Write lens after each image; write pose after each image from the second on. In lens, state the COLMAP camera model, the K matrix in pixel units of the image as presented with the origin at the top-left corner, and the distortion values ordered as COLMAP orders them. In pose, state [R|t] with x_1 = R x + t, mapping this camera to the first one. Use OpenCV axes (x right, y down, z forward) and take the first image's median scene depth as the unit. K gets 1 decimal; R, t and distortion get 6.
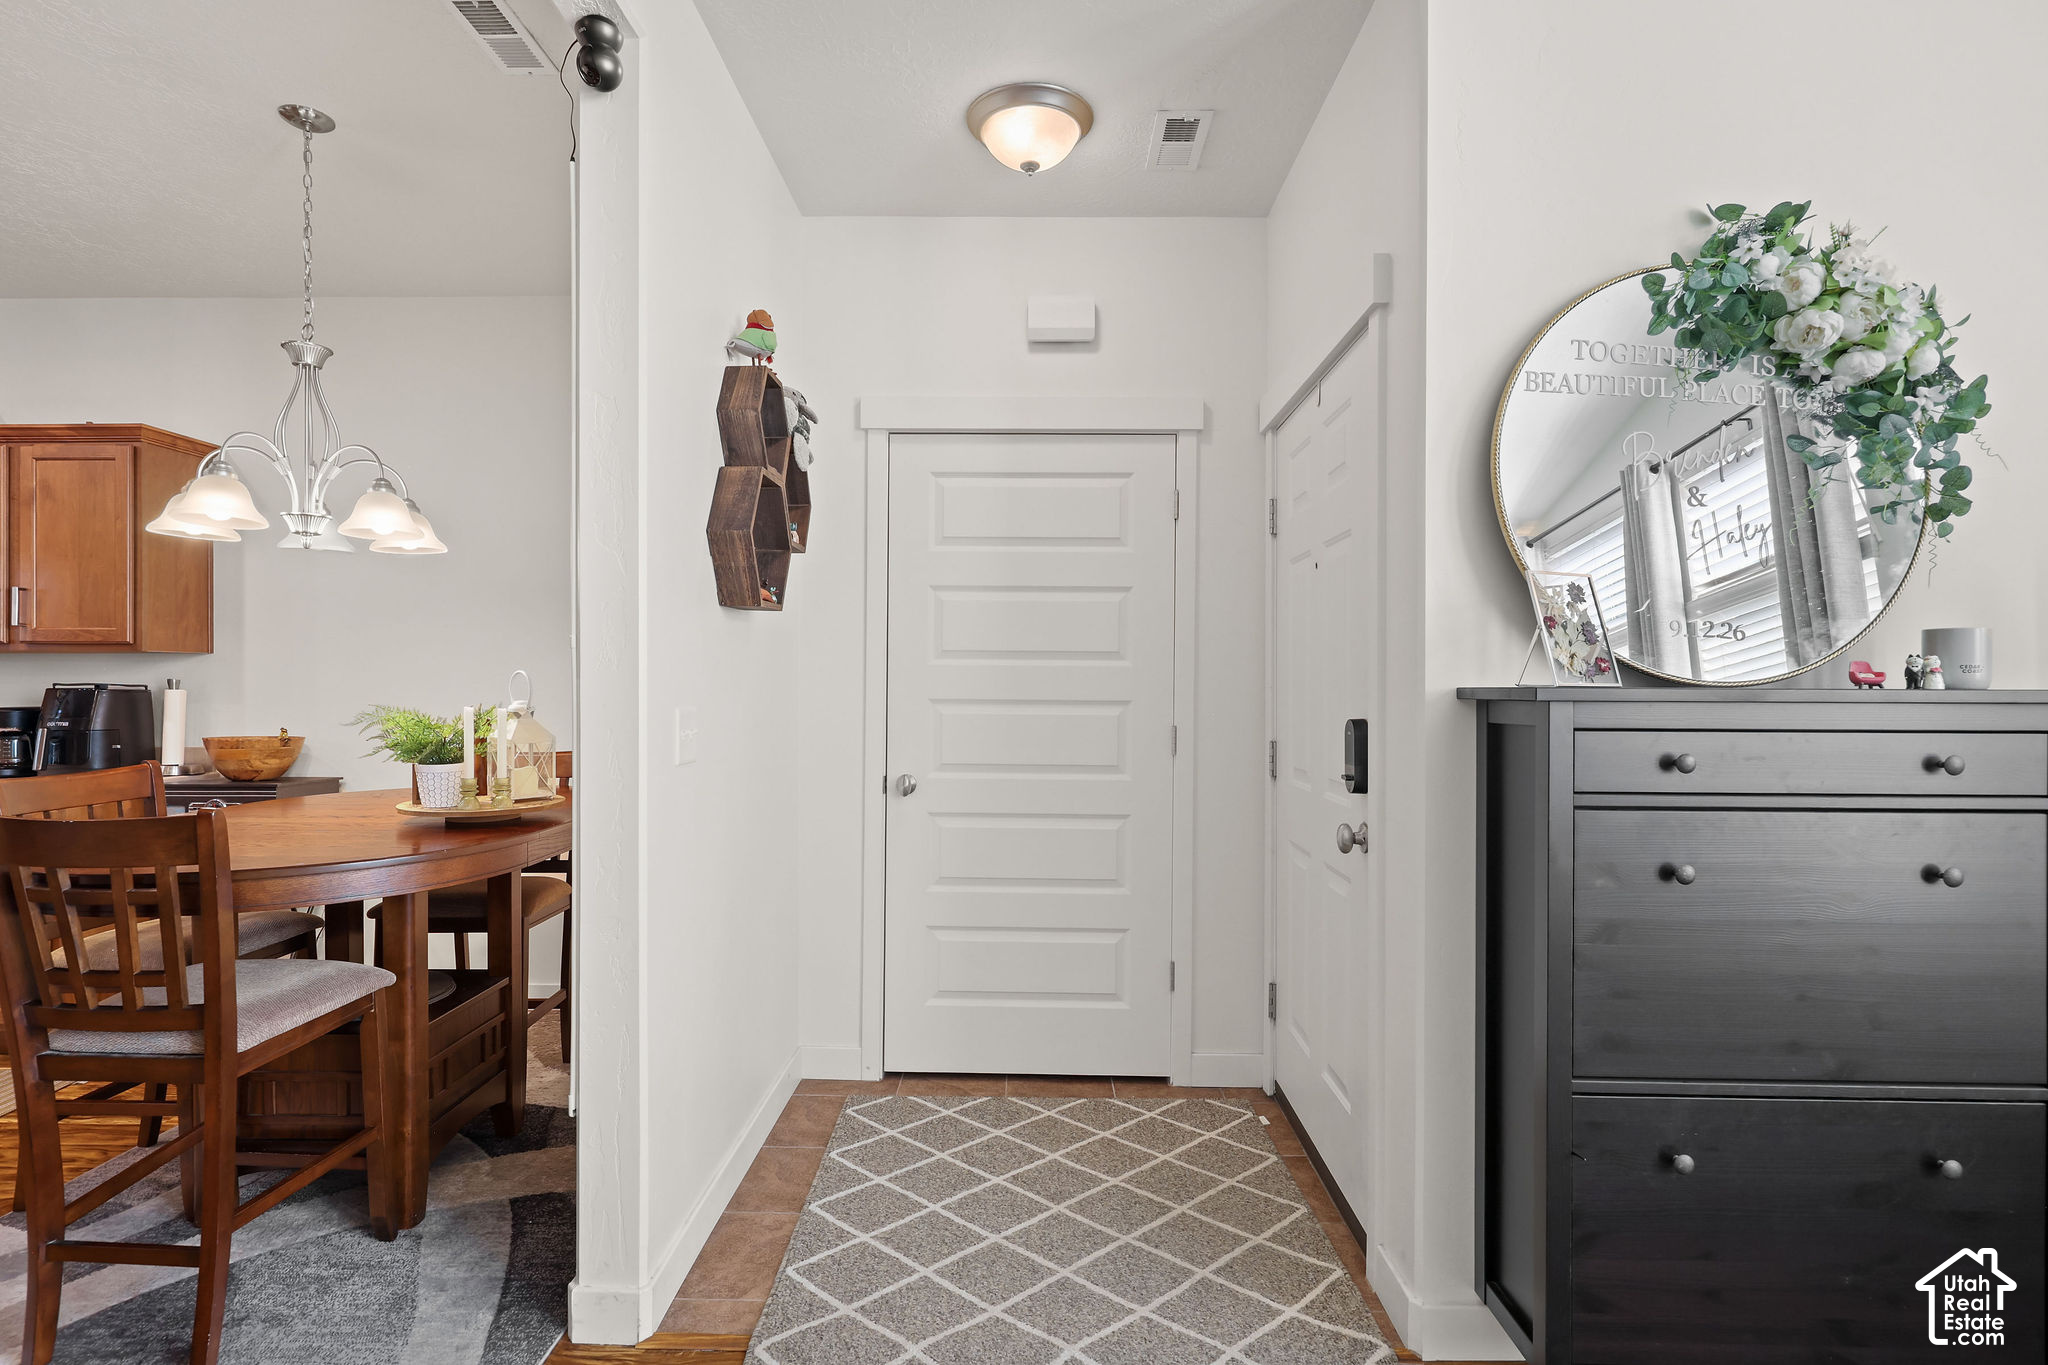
lens RADIAL K [[1001.7, 0, 1017.1], [0, 1001.7, 690.1], [0, 0, 1]] dist [0.000458, 0.001124]
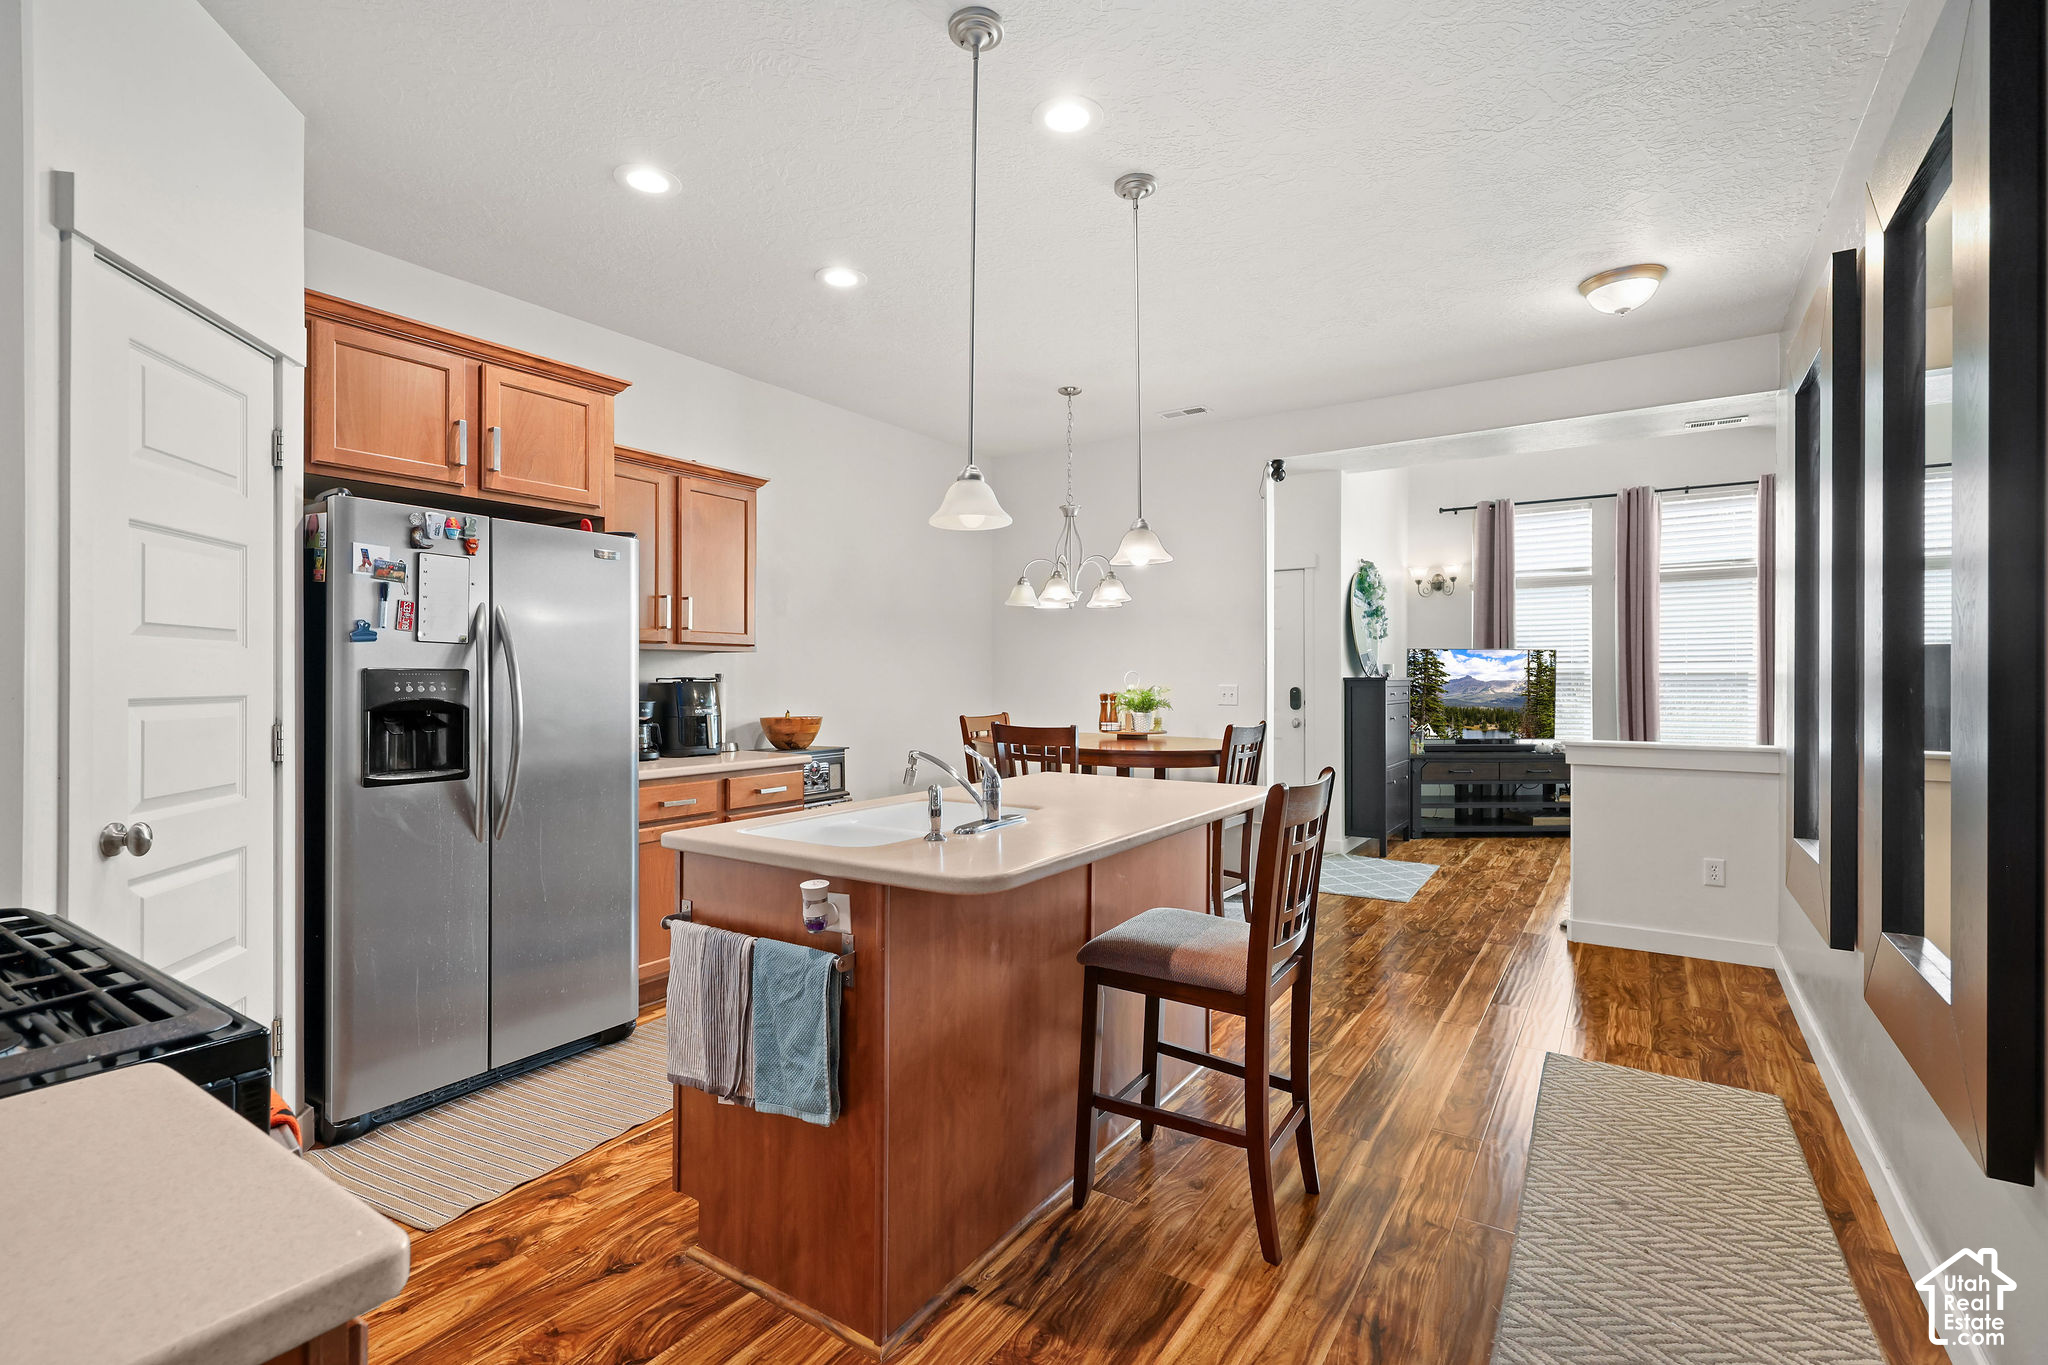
lens RADIAL K [[947.9, 0, 1012.7], [0, 947.9, 682.4], [0, 0, 1]] dist [0.001980, -0.000512]
pose [[0.541610, -0.007857, 0.840593, -2.283694], [0.006368, 0.999966, 0.005243, -0.006690], [-0.840606, 0.002513, 0.541642, 0.096722]]
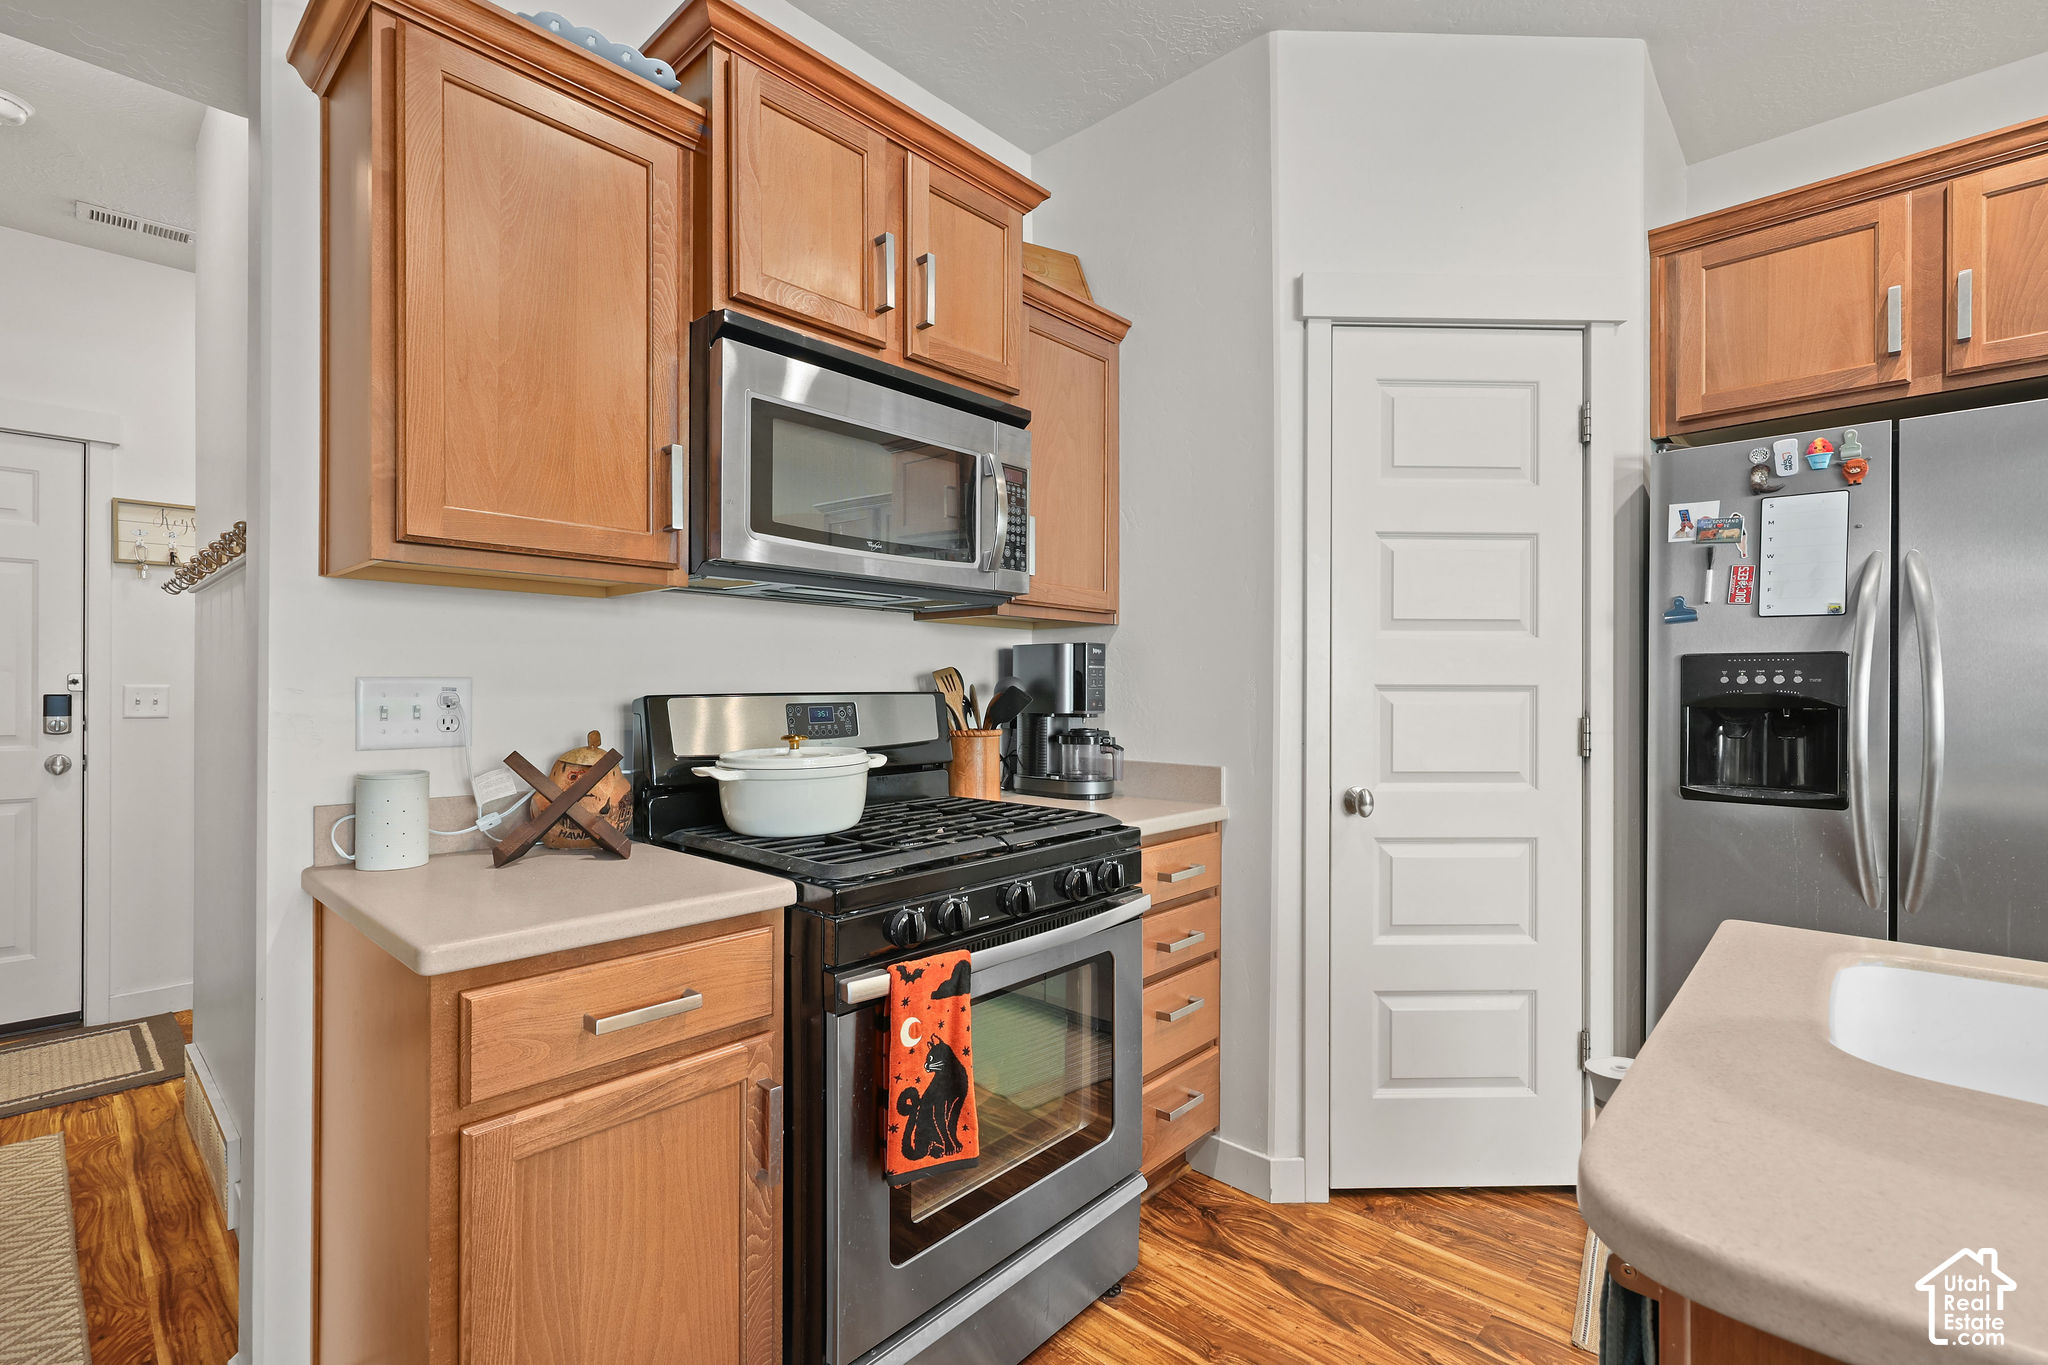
lens RADIAL K [[947.9, 0, 1033.1], [0, 947.9, 684.8], [0, 0, 1]] dist [0.001980, -0.000512]
pose [[0.740786, -0.005092, -0.671721, -1.711112], [-0.001076, 0.999961, -0.008767, 0.012461], [0.671740, 0.007217, 0.740752, 0.213845]]
